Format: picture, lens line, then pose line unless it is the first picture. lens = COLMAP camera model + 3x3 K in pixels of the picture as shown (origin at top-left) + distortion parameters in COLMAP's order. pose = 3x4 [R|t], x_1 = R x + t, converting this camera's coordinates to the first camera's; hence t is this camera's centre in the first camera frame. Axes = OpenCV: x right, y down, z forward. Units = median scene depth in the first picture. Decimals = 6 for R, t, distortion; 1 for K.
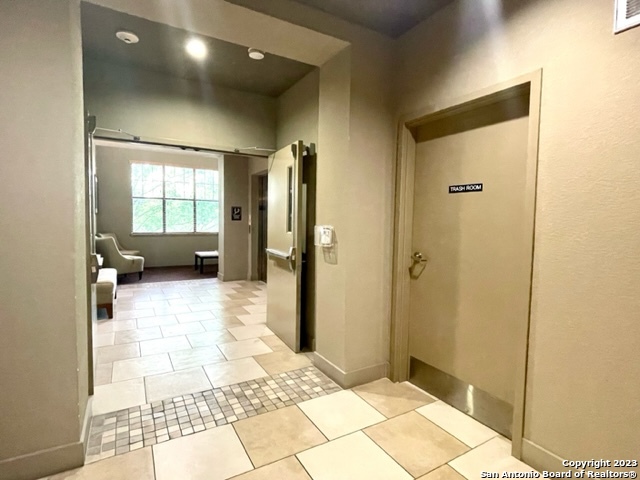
lens RADIAL K [[335.2, 0, 319.7], [0, 335.2, 236.2], [0, 0, 1]] dist [-0.005160, -0.000919]
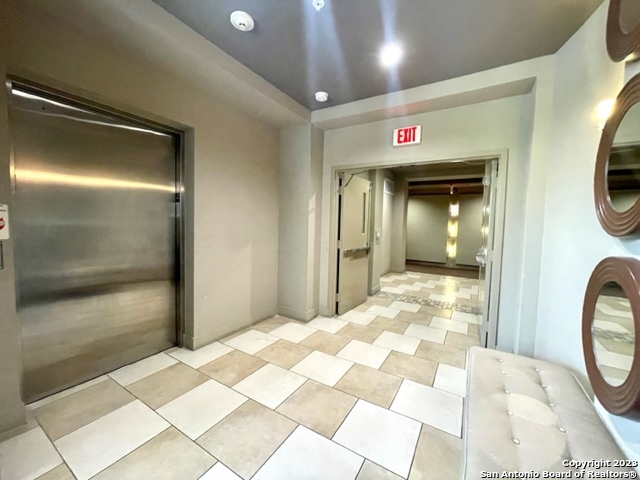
lens RADIAL K [[258.3, 0, 319.1], [0, 258.3, 237.6], [0, 0, 1]] dist [-0.000625, -0.000382]
pose [[-0.475318, -0.076354, 0.876495, -1.093681], [0.016120, 0.995304, 0.095446, -0.114819], [-0.879666, 0.059496, -0.471855, 1.795738]]
